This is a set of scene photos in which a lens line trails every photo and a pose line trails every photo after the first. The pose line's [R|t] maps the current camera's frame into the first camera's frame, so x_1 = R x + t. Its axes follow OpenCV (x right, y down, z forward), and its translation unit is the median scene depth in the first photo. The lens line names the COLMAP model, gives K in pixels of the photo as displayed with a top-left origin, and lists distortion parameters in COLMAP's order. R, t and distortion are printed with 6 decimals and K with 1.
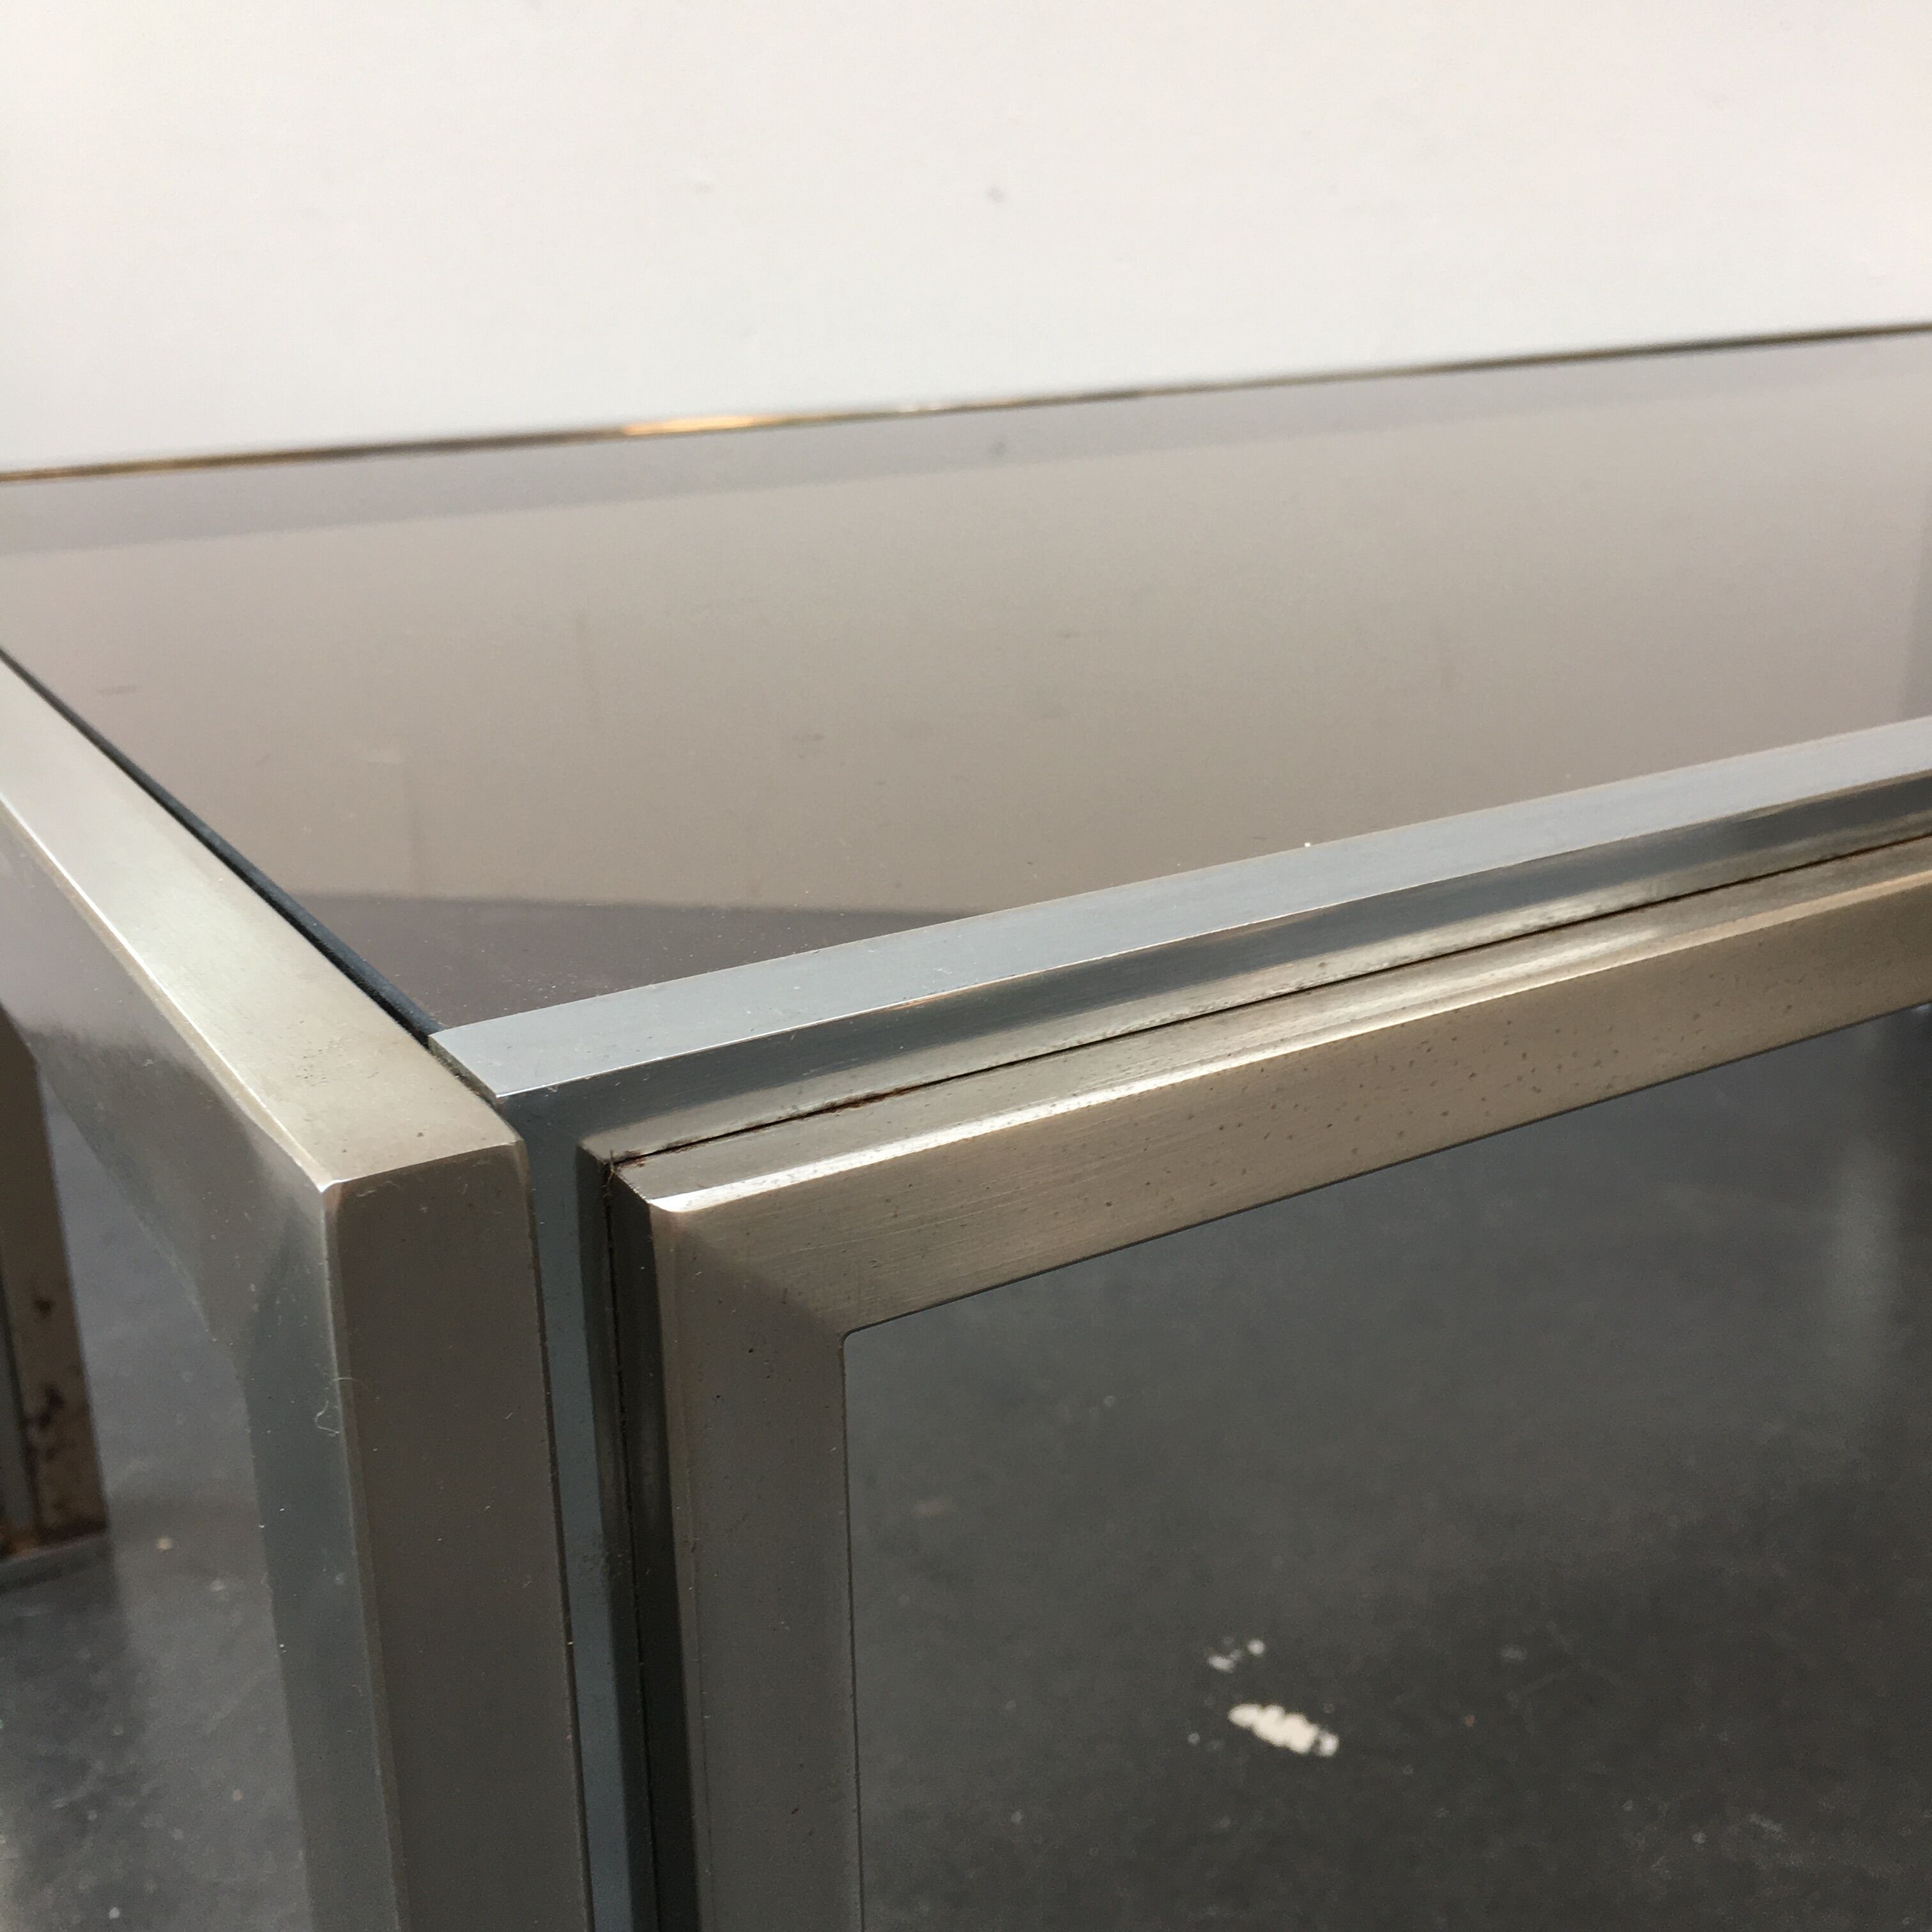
lens RADIAL K [[2227.3, 0, 973.0], [0, 2227.3, 966.3], [0, 0, 1]] dist [0.074242, -0.113951]
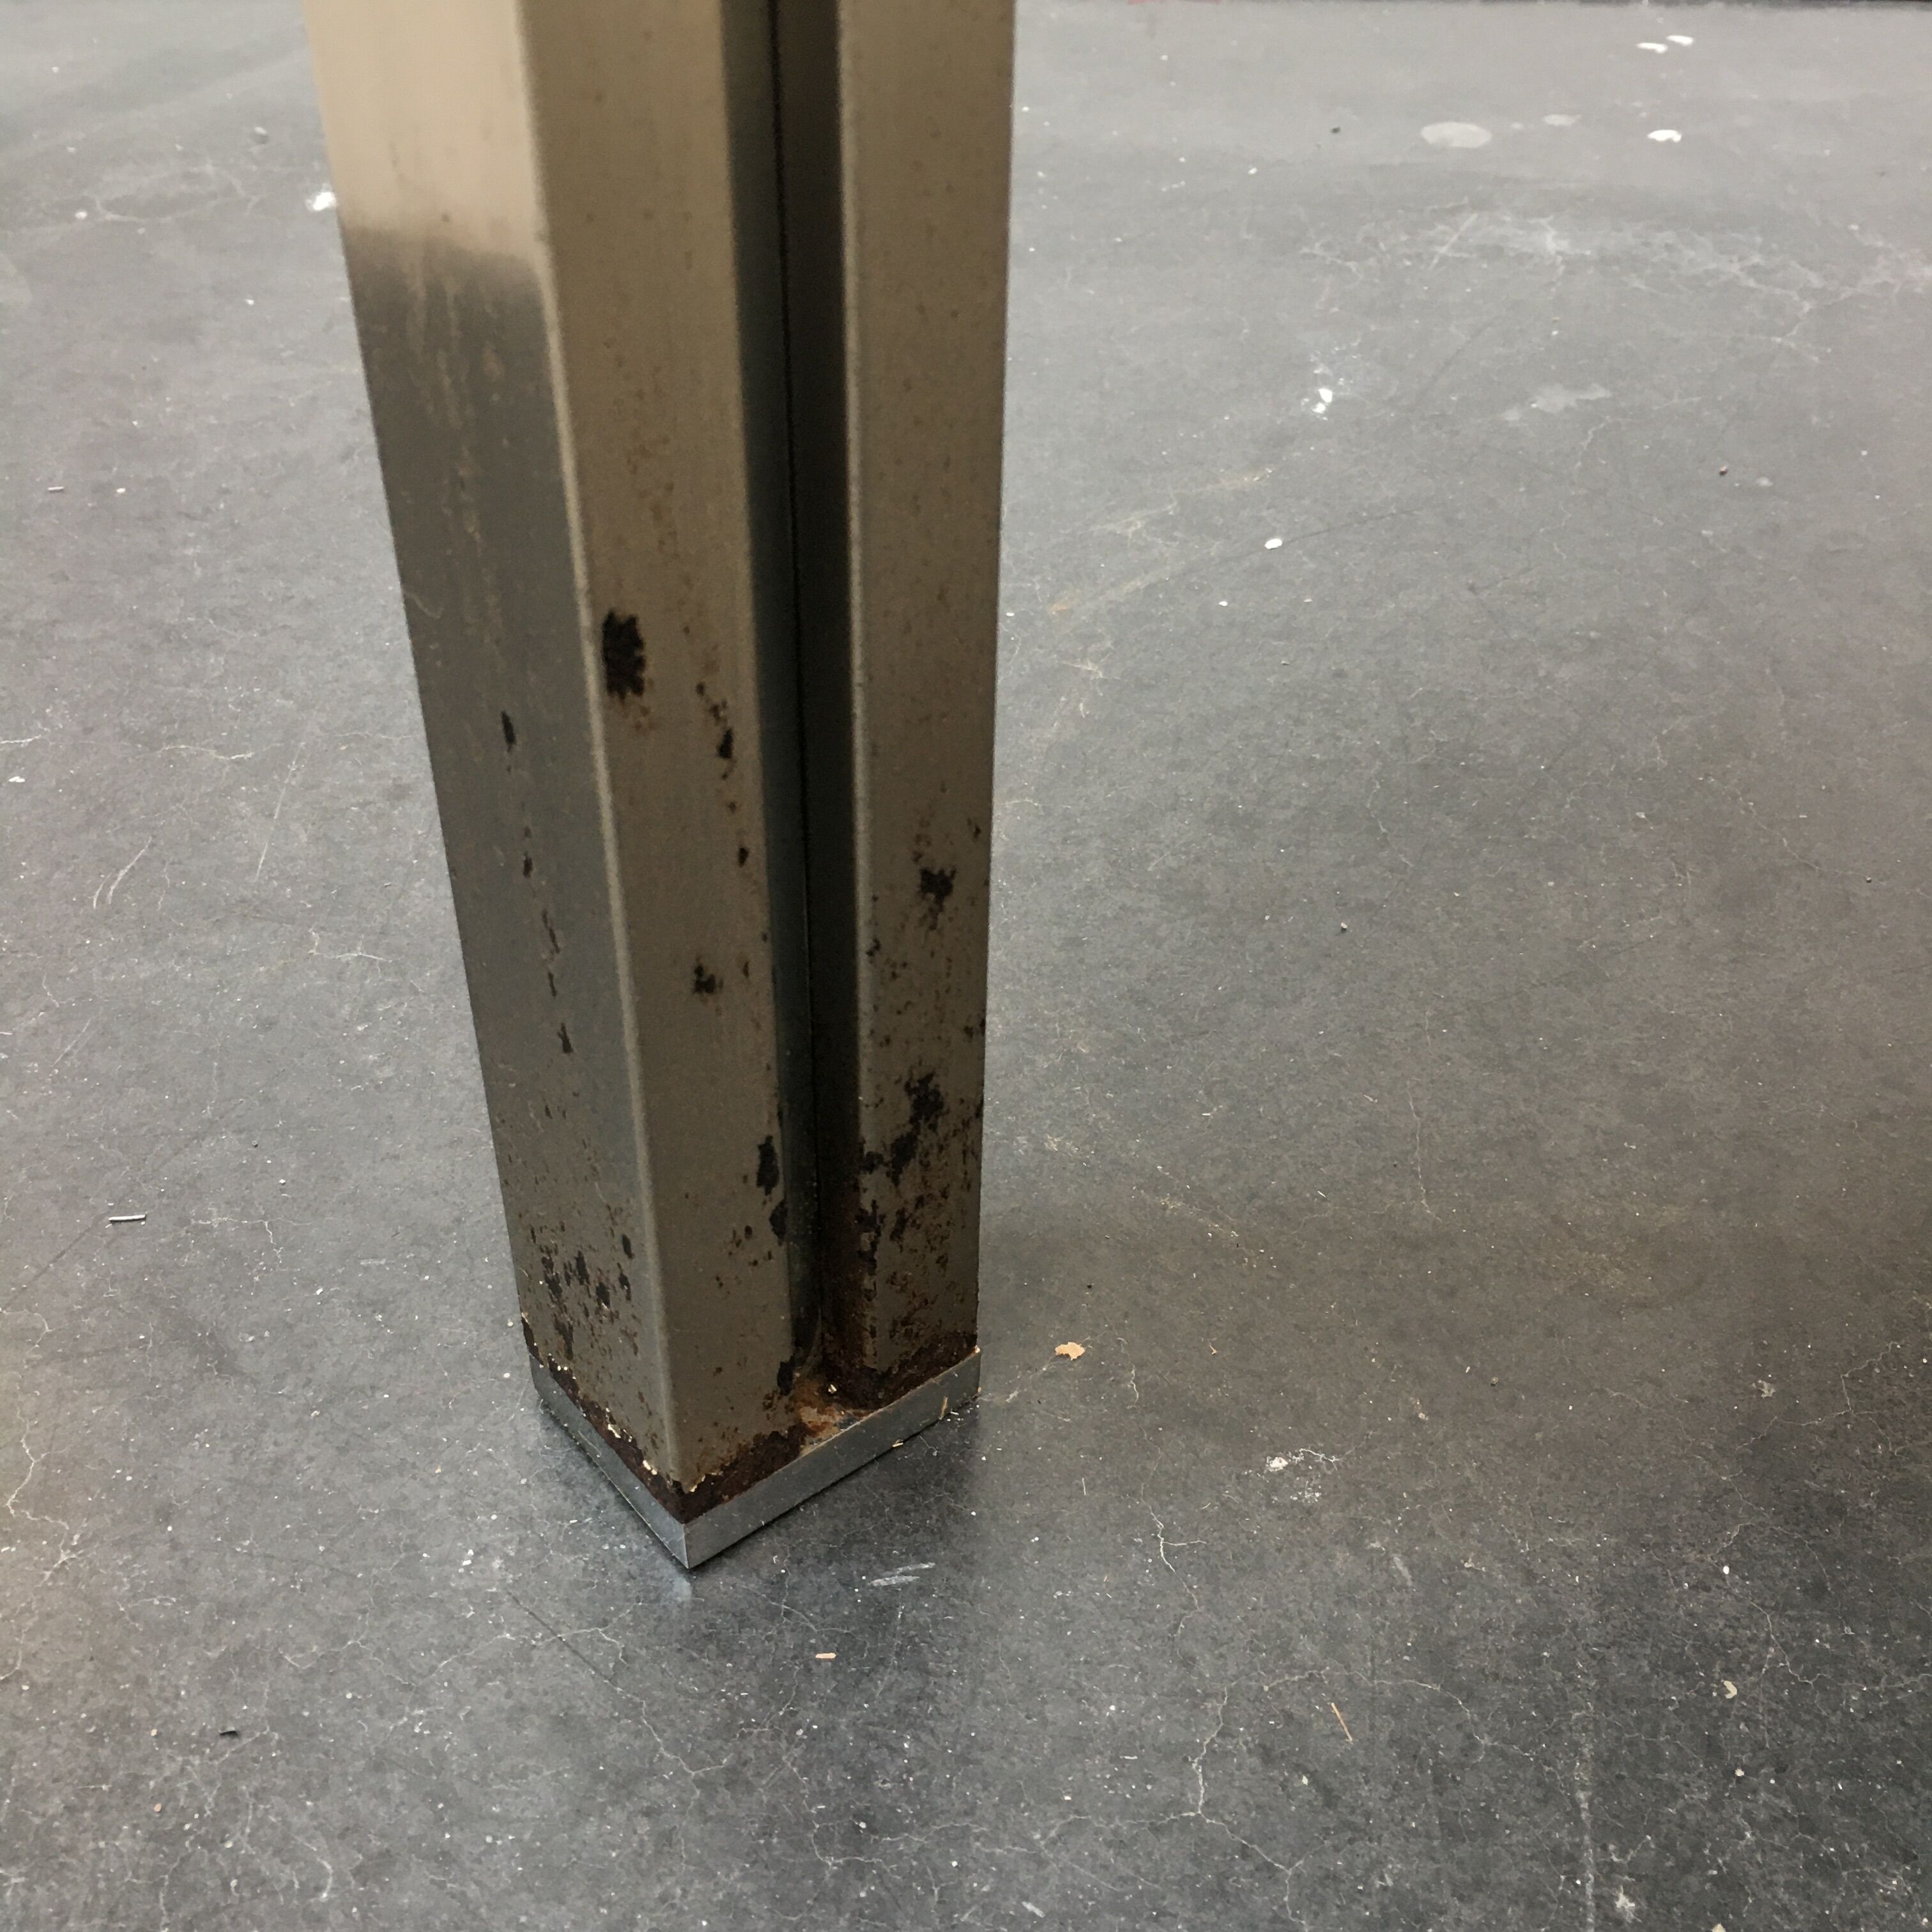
lens RADIAL K [[2253.1, 0, 977.2], [0, 2253.1, 964.9], [0, 0, 1]] dist [0.062952, -0.115865]
pose [[0.991027, -0.061462, 0.118695, -1.449202], [0.018039, 0.941385, 0.336853, 0.129825], [-0.132441, -0.331689, 0.934046, 2.102745]]
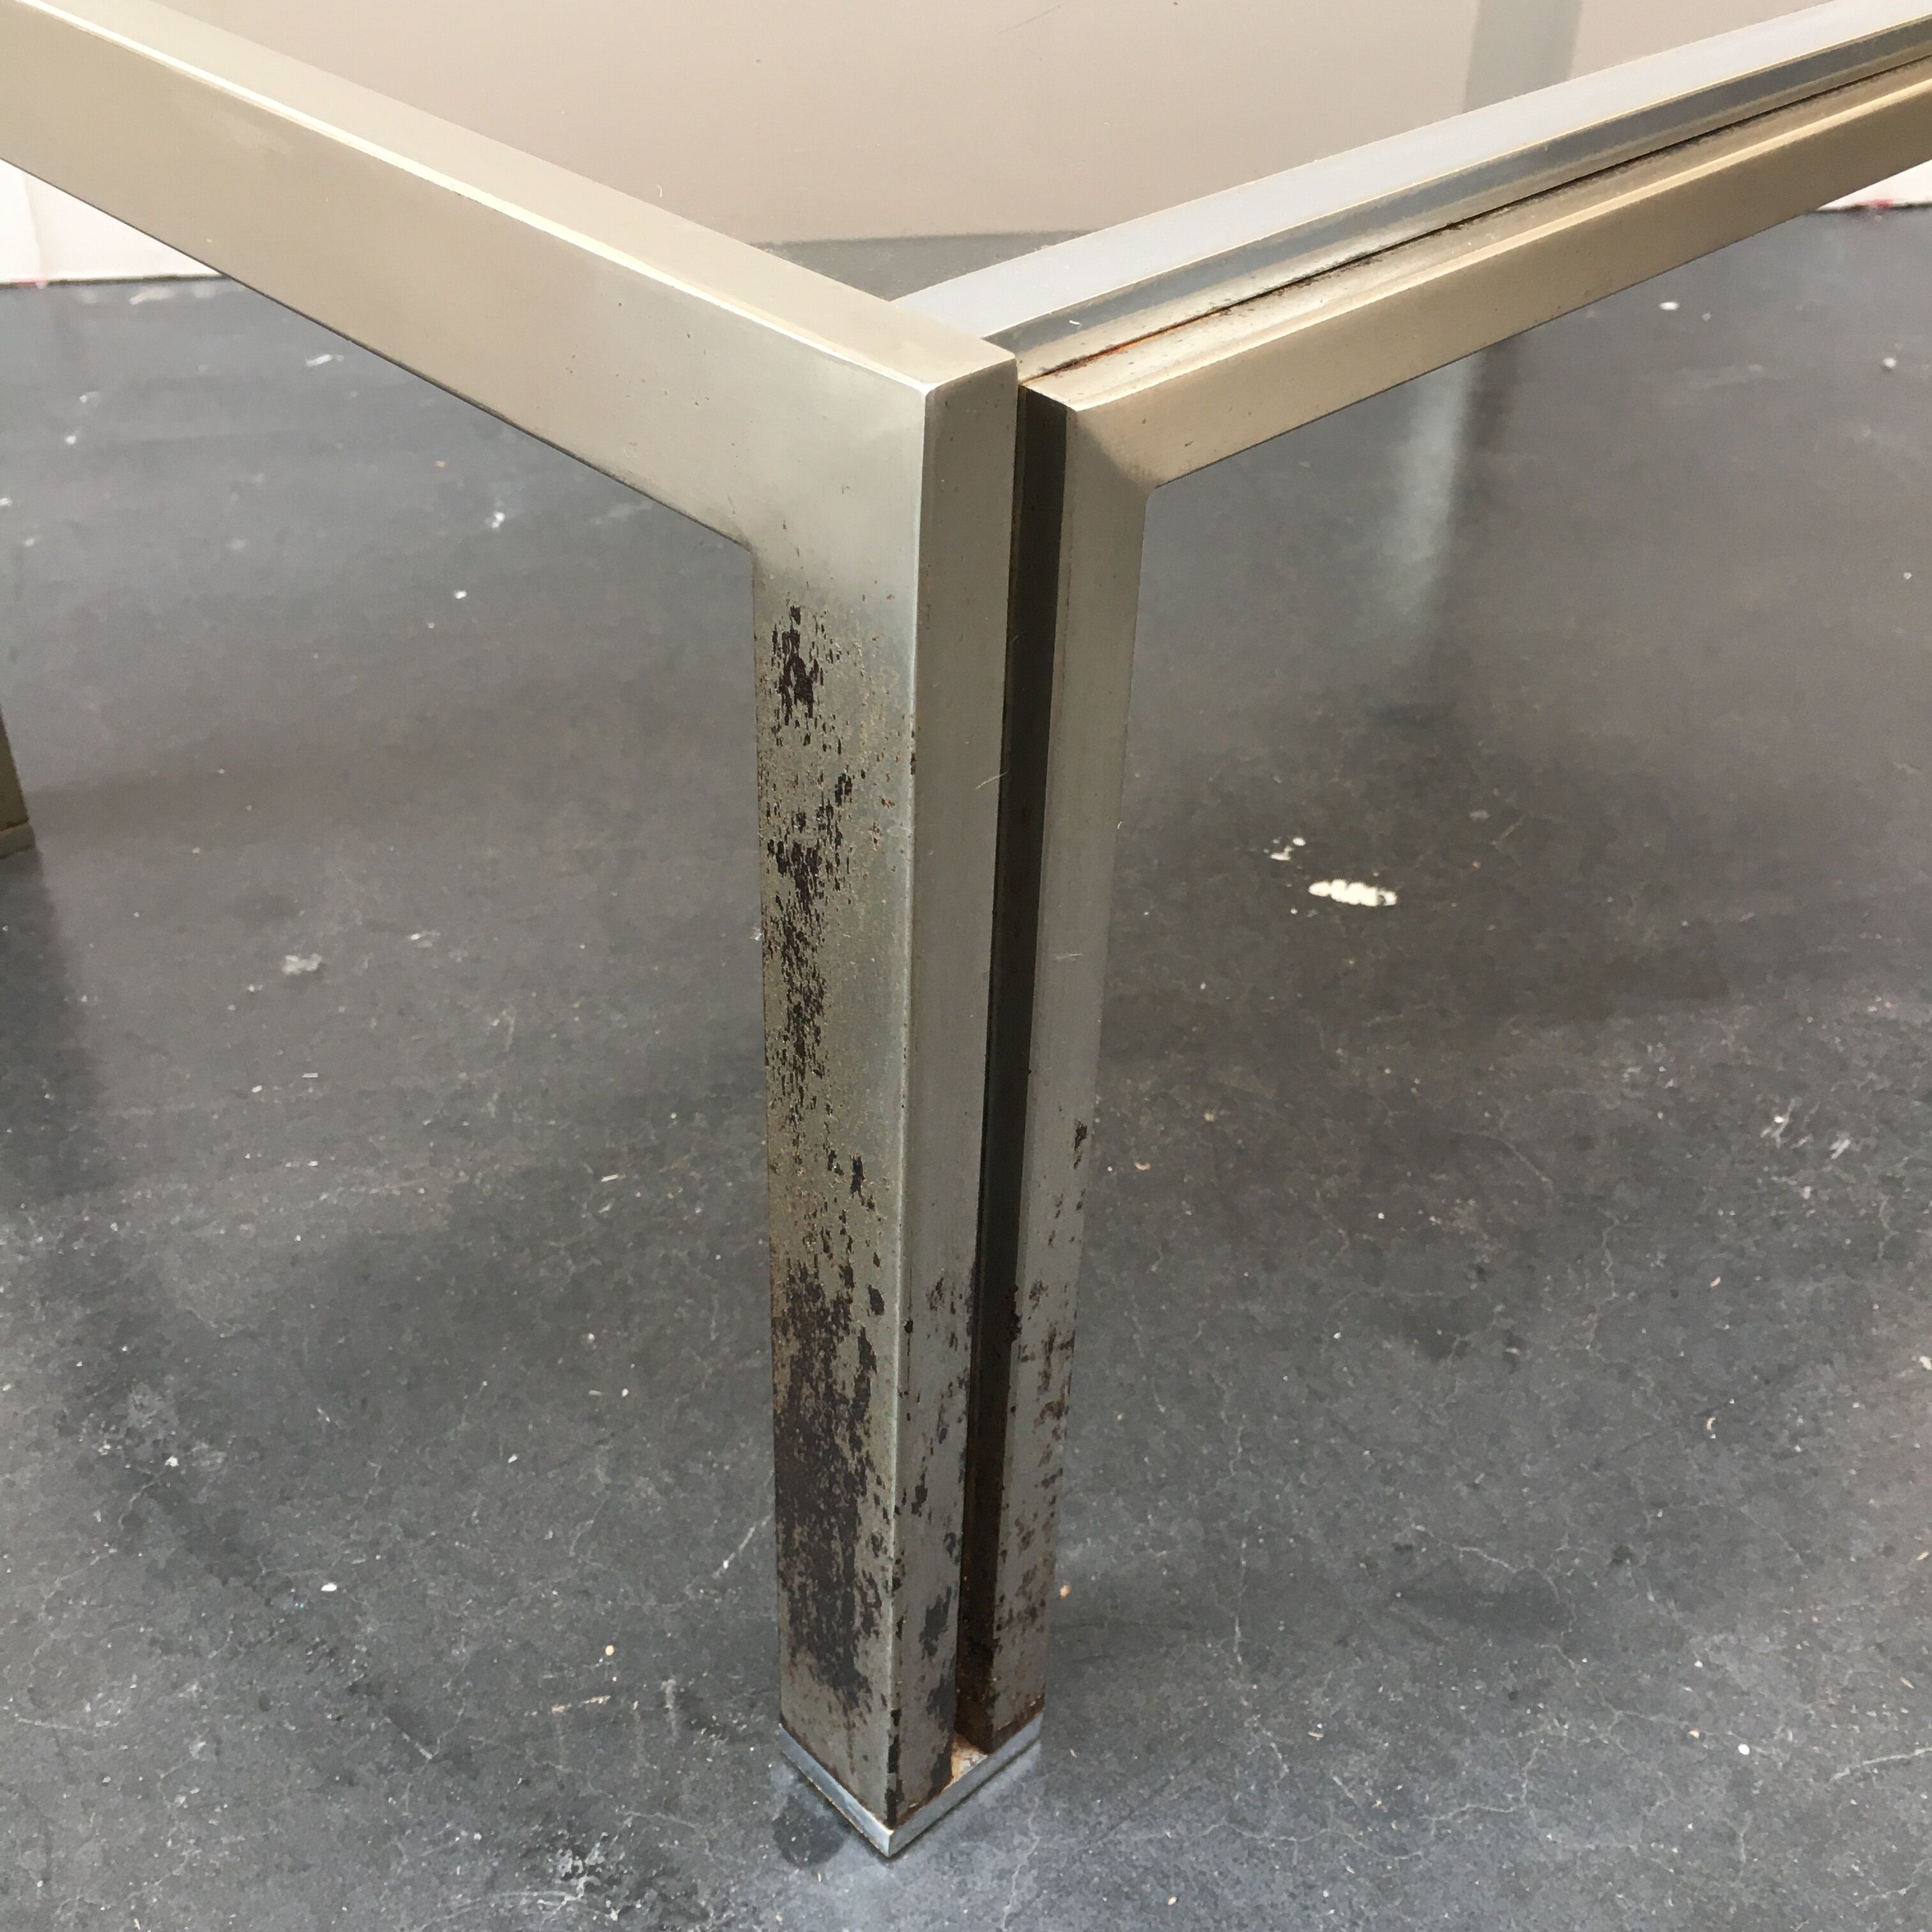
lens RADIAL K [[2227.3, 0, 973.0], [0, 2227.3, 966.3], [0, 0, 1]] dist [0.074242, -0.113951]
pose [[0.938143, -0.169684, 0.301820, -1.364211], [0.073545, 0.949449, 0.305184, -0.083744], [-0.338348, -0.264108, 0.903199, -0.284476]]
